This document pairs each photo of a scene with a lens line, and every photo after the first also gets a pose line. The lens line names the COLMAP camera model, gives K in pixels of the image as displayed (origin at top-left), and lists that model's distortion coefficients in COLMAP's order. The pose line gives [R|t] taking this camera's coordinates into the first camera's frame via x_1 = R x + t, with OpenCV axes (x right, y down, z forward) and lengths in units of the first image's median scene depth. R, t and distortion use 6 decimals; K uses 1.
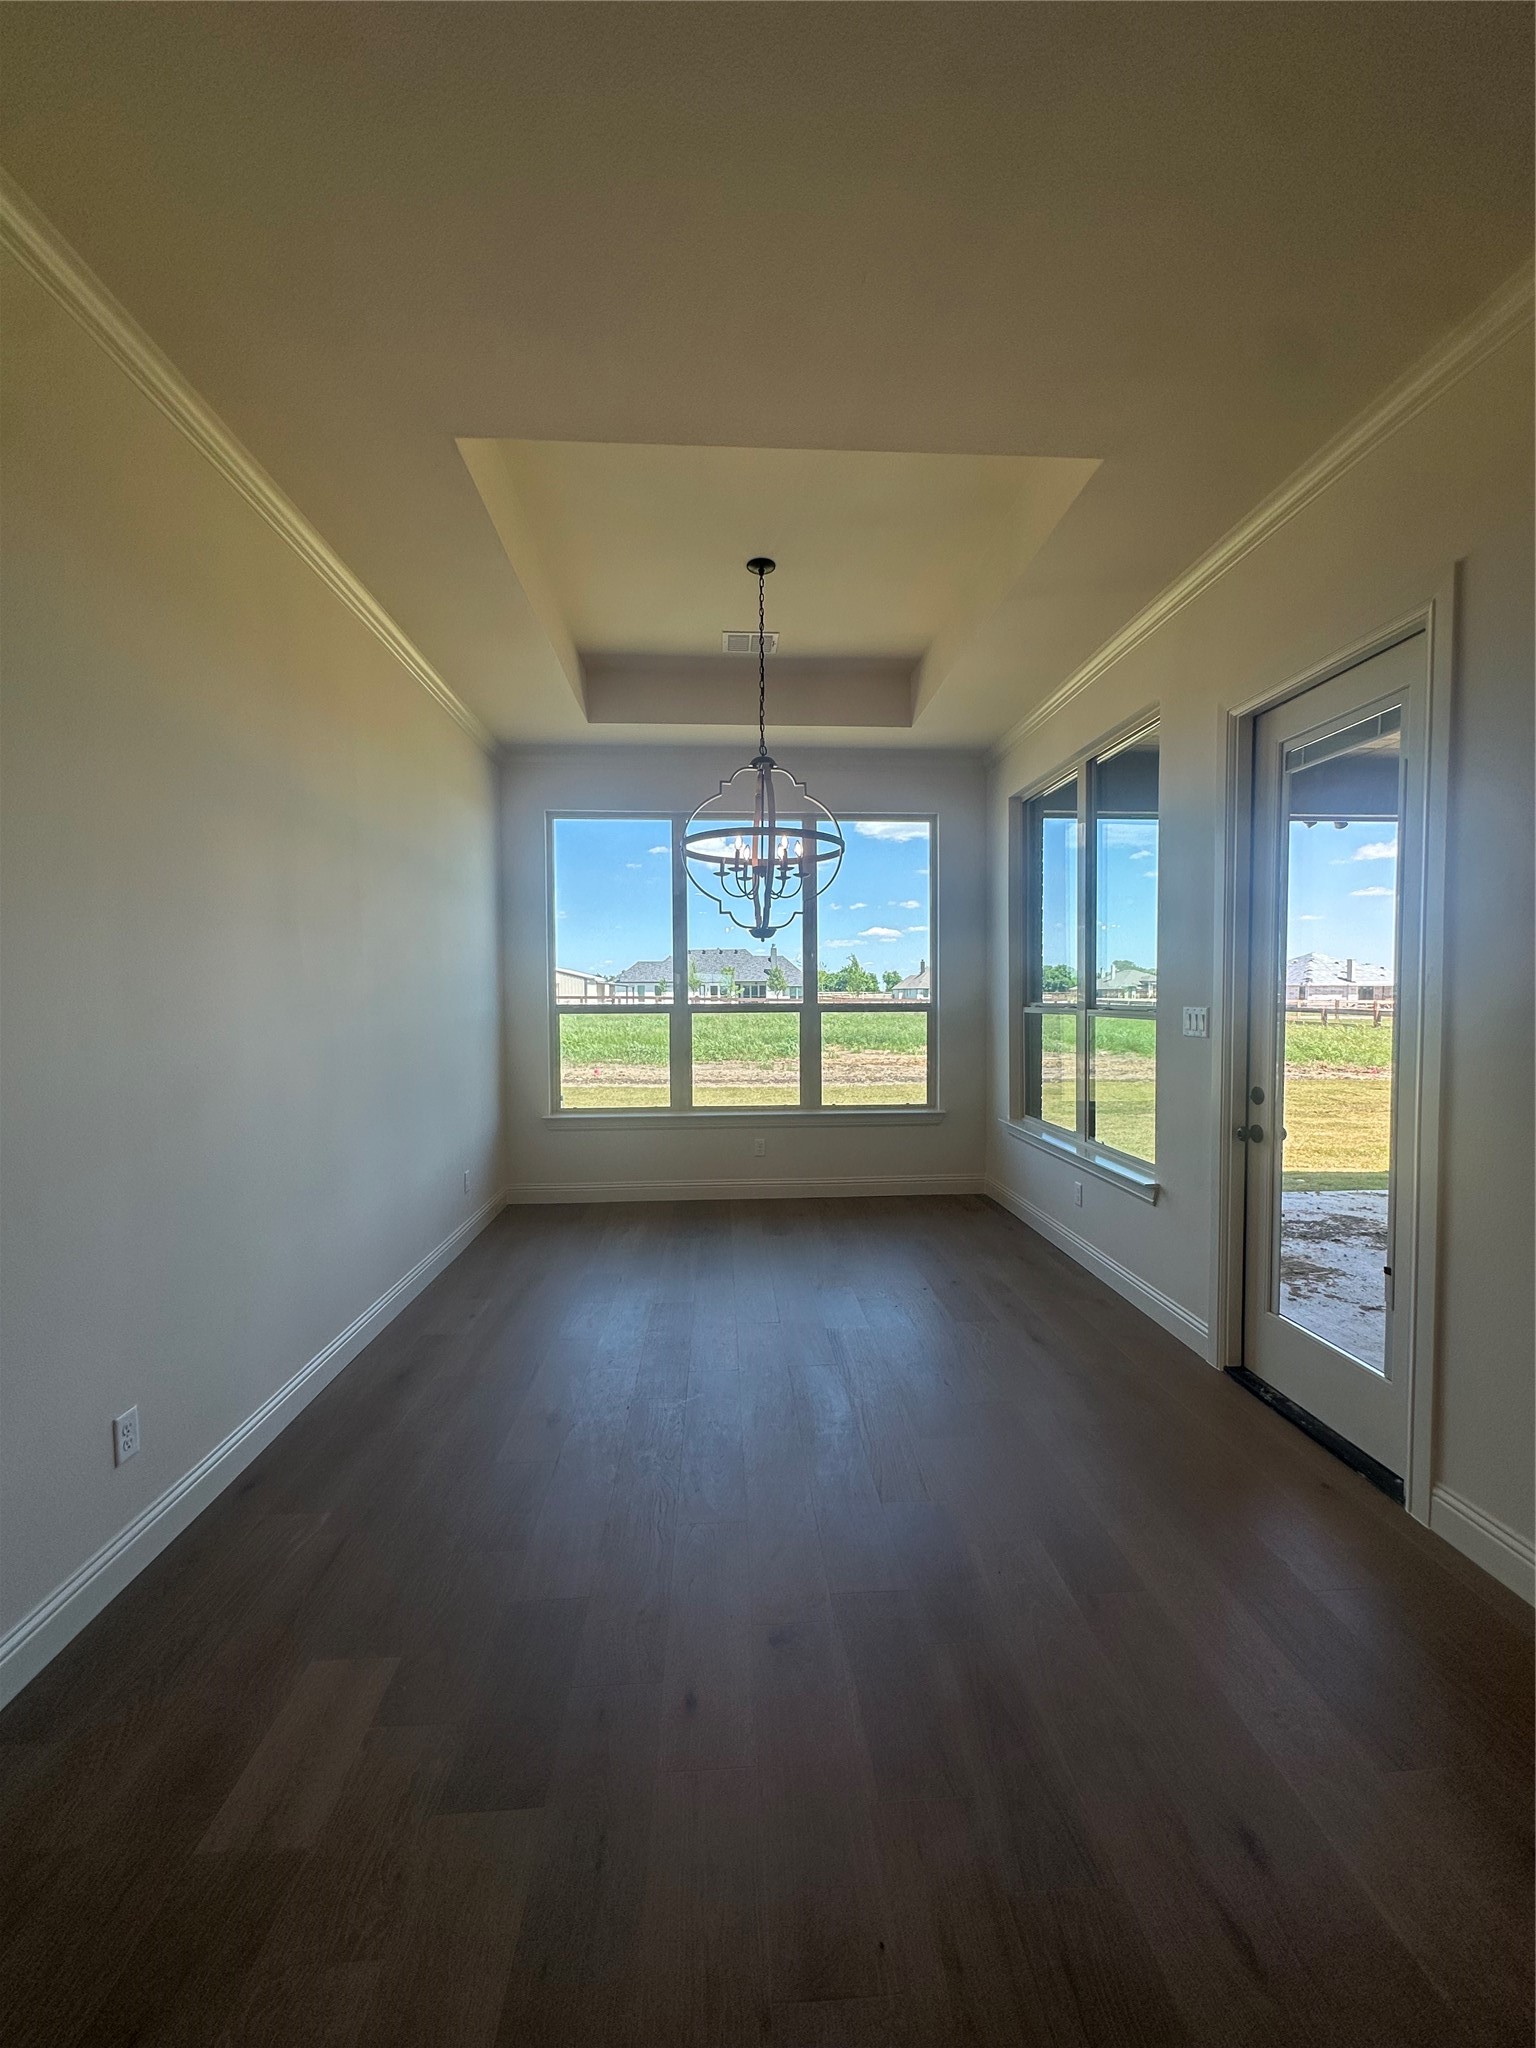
lens RADIAL K [[816.3, 0, 771.1], [0, 816.3, 1019.7], [0, 0, 1]] dist [-0.002181, -0.000051]
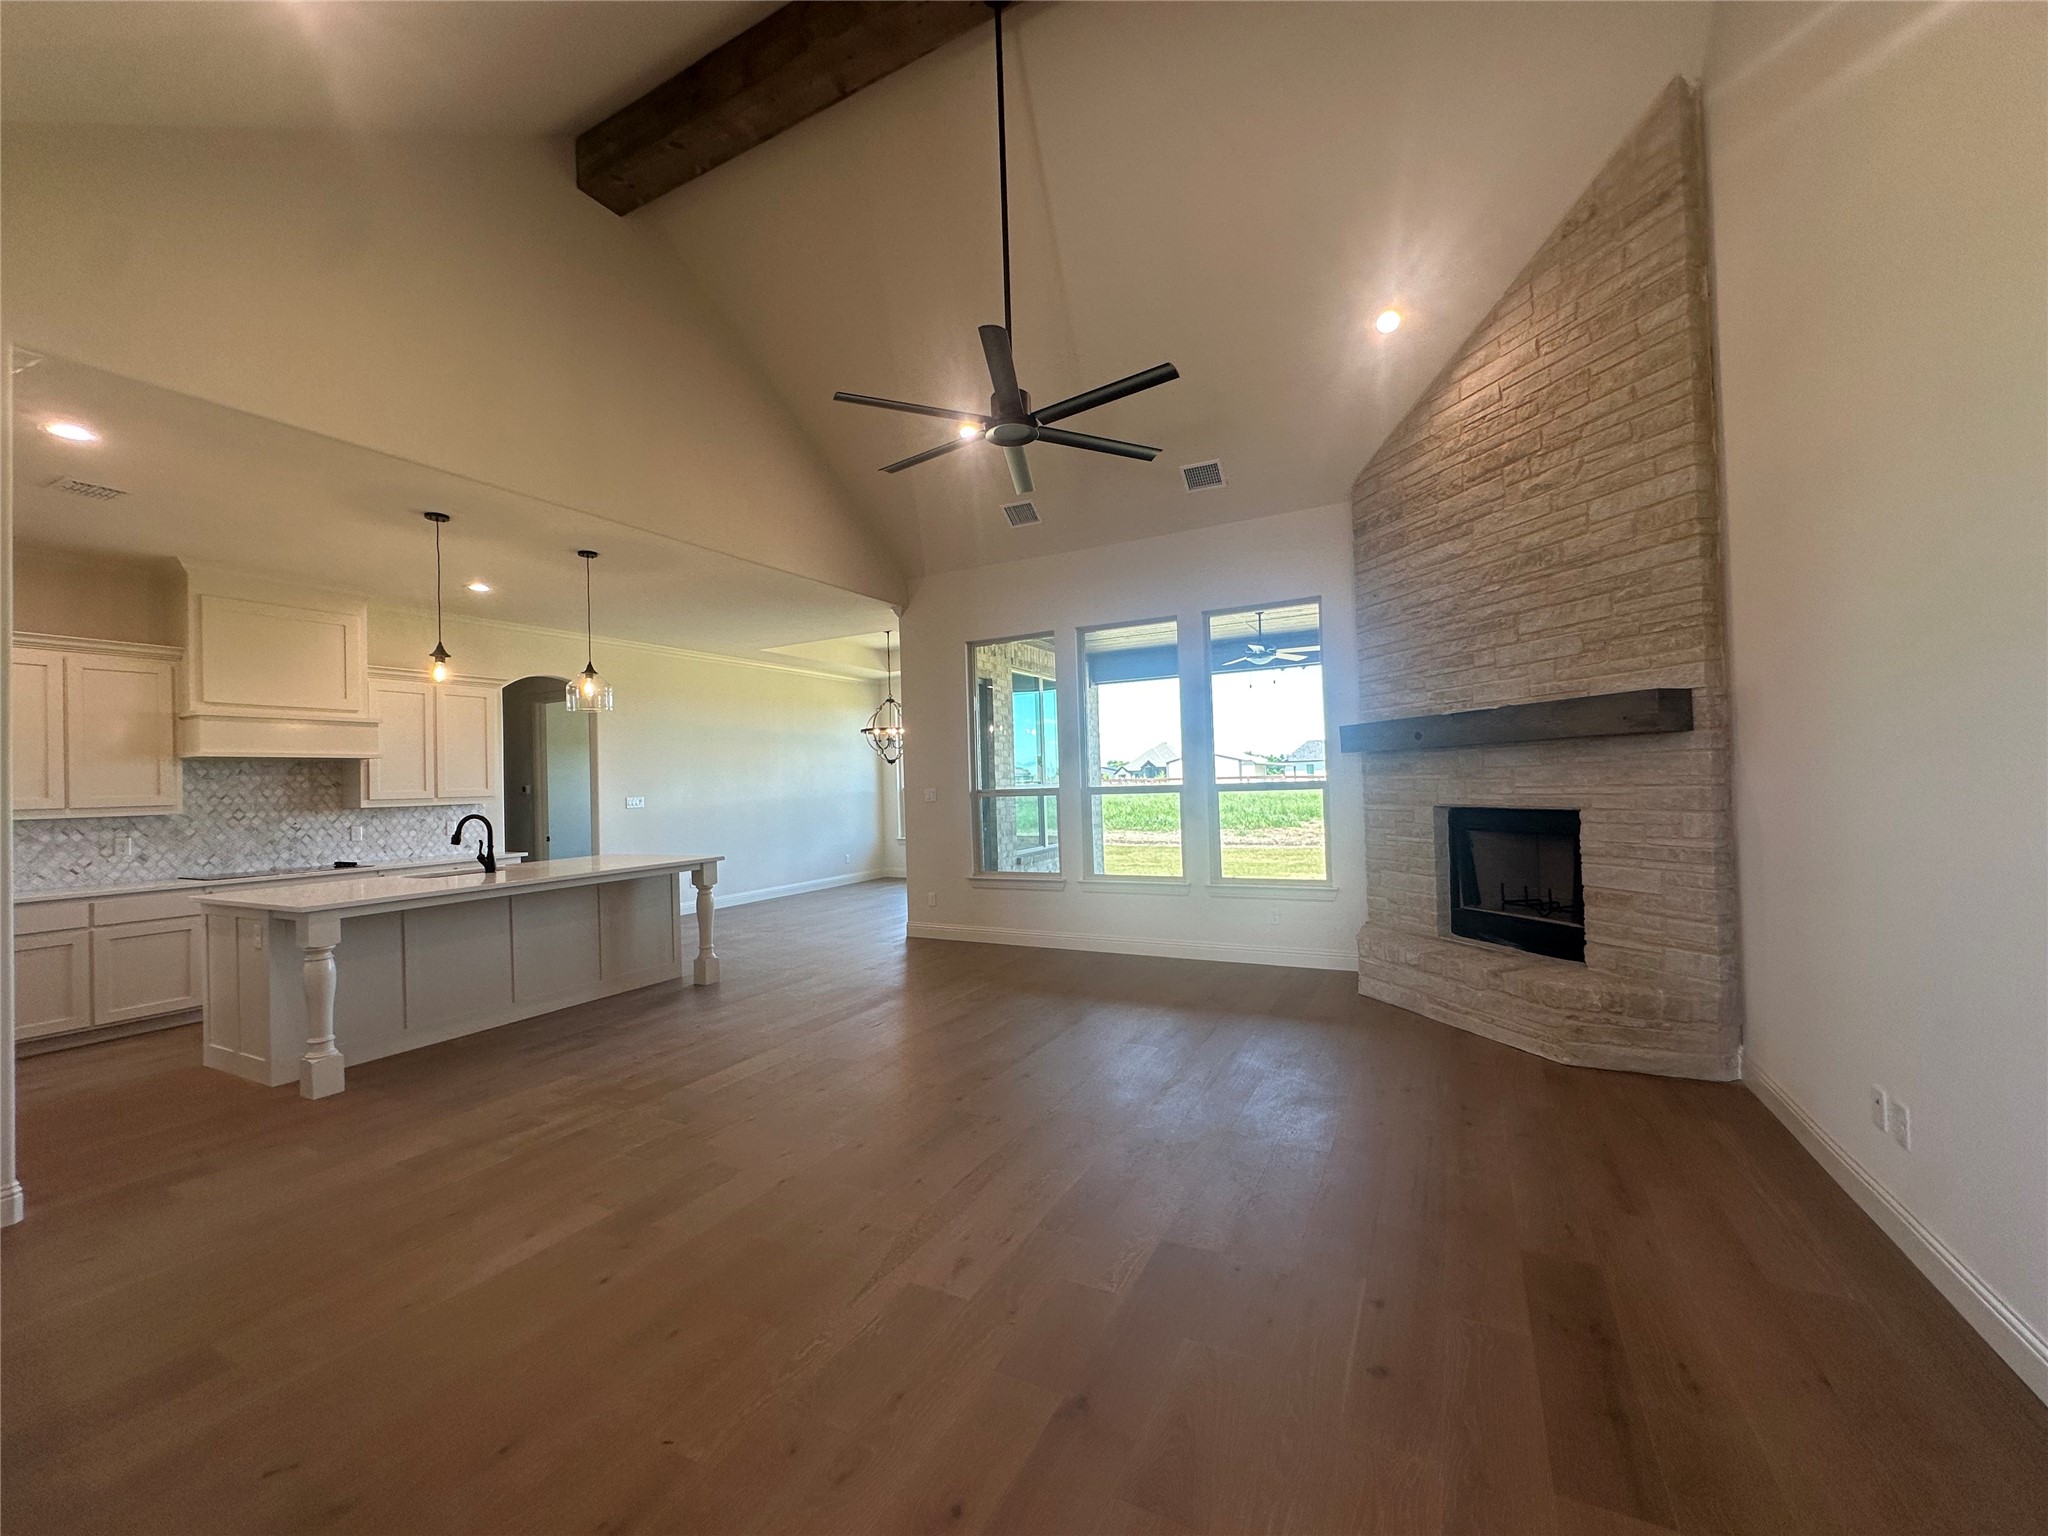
lens RADIAL K [[816.3, 0, 1020.5], [0, 816.3, 766.6], [0, 0, 1]] dist [-0.002181, -0.000051]
pose [[0.850807, -0.031500, -0.524534, 1.153746], [0.009731, 0.998975, -0.044209, 0.024112], [0.525388, 0.032509, 0.850241, -0.710864]]
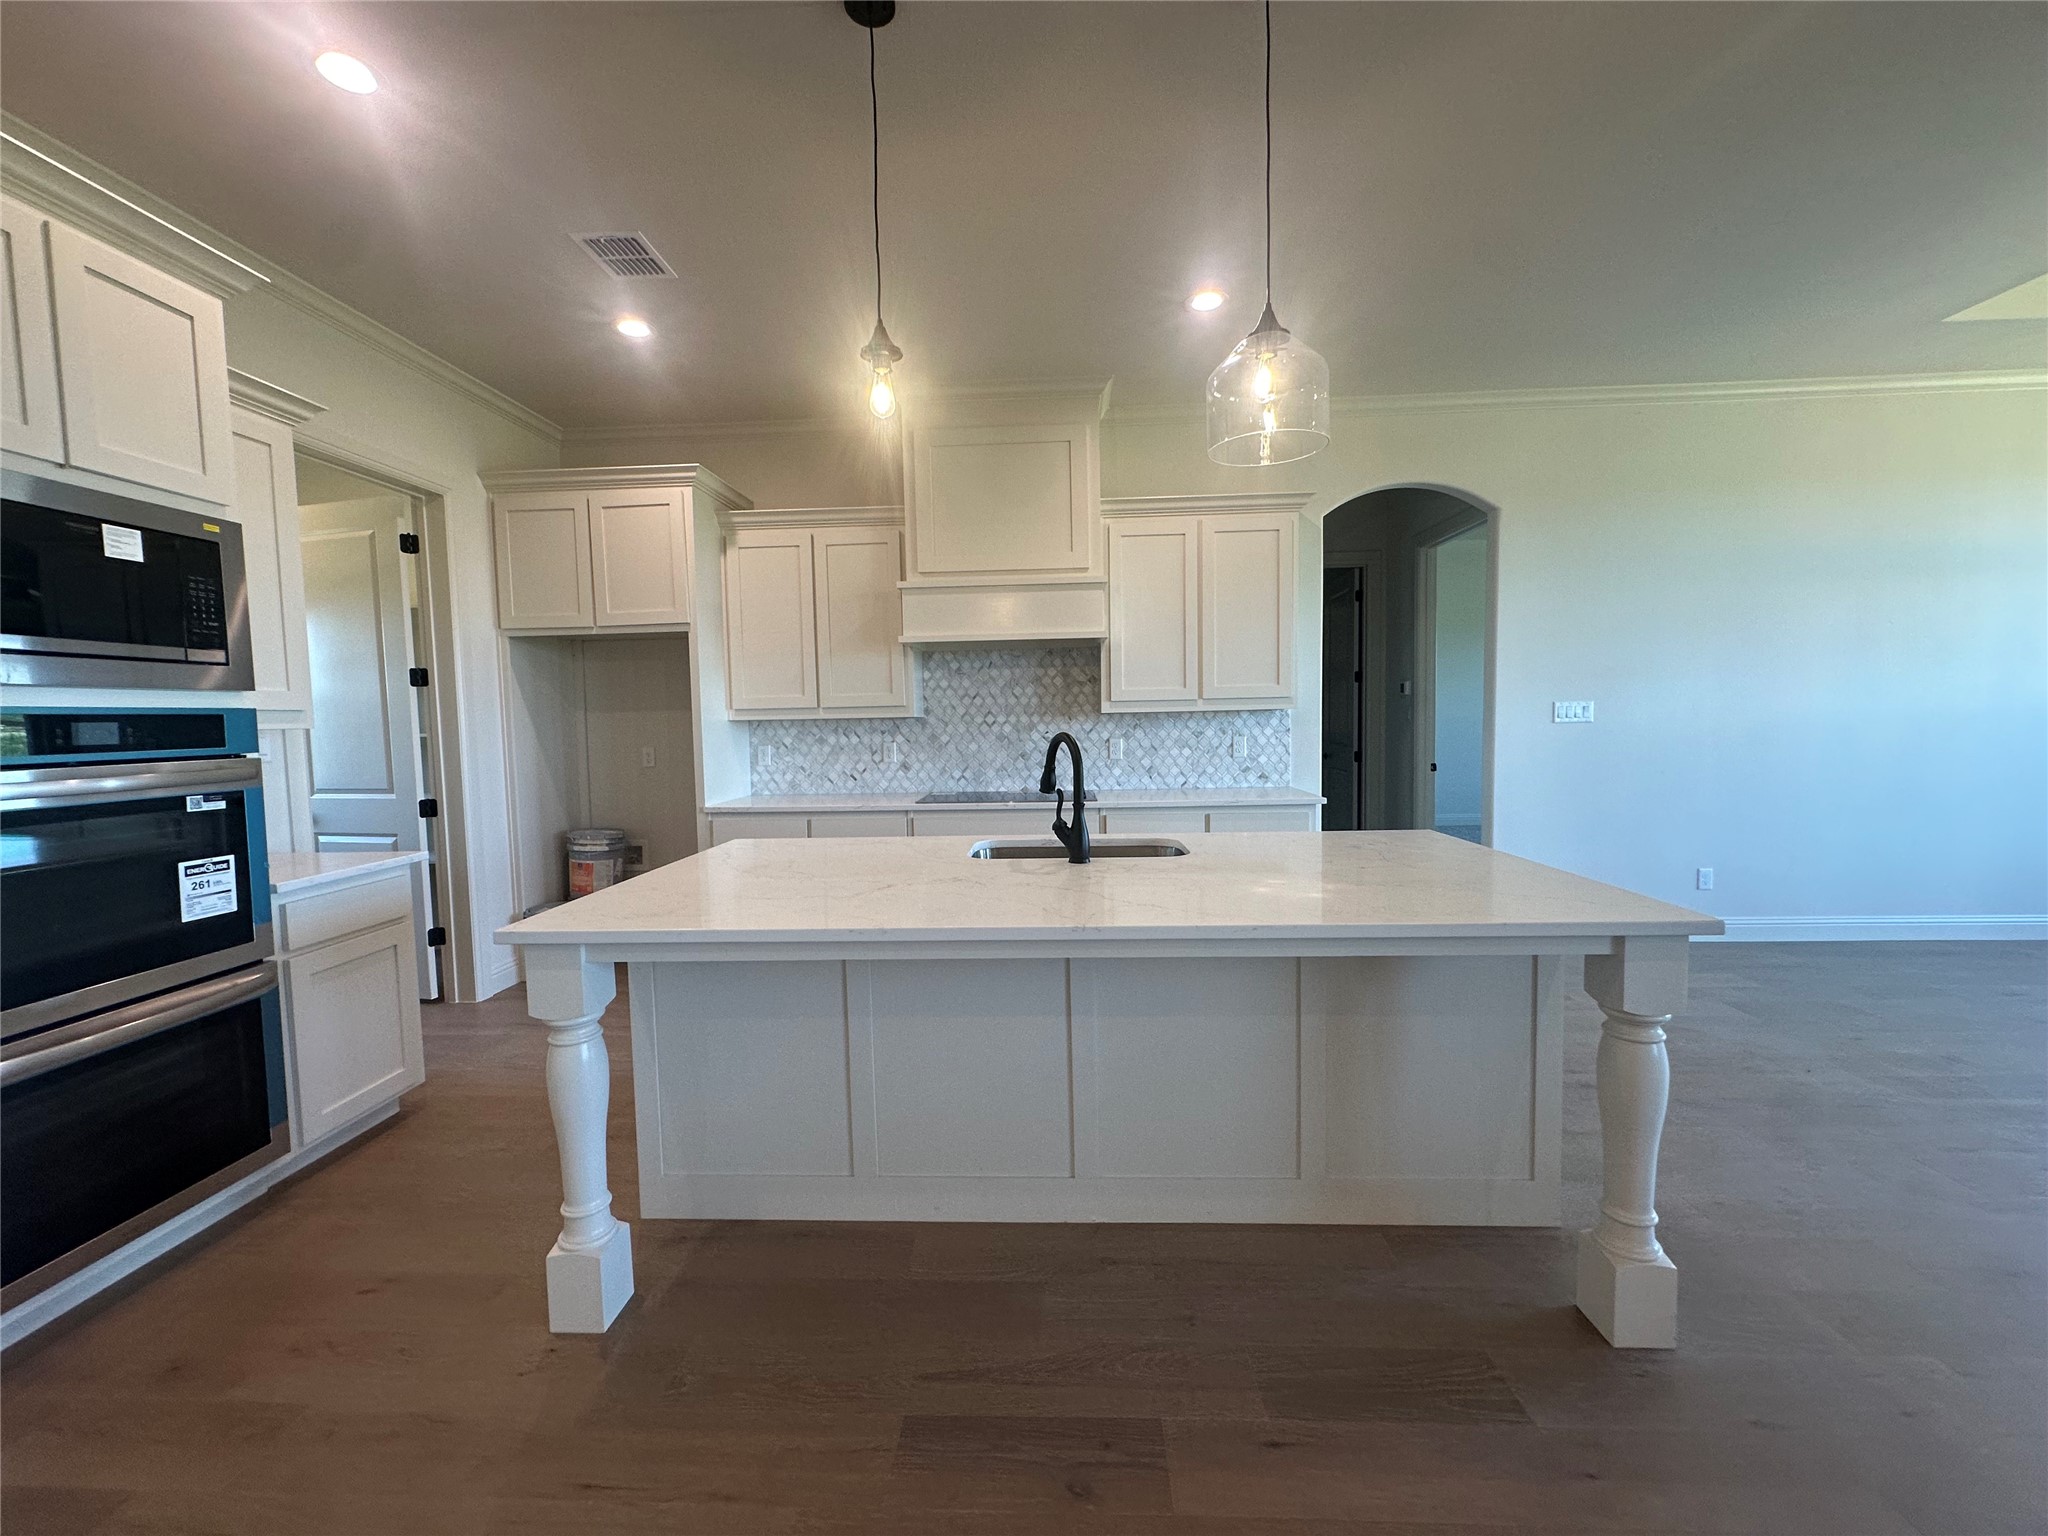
lens RADIAL K [[816.3, 0, 1023.0], [0, 816.3, 766.6], [0, 0, 1]] dist [-0.002181, -0.000051]
pose [[-0.113903, 0.069117, -0.991085, 0.596498], [-0.010186, 0.997443, 0.070731, 0.019556], [0.993440, 0.018151, -0.112907, -0.240785]]
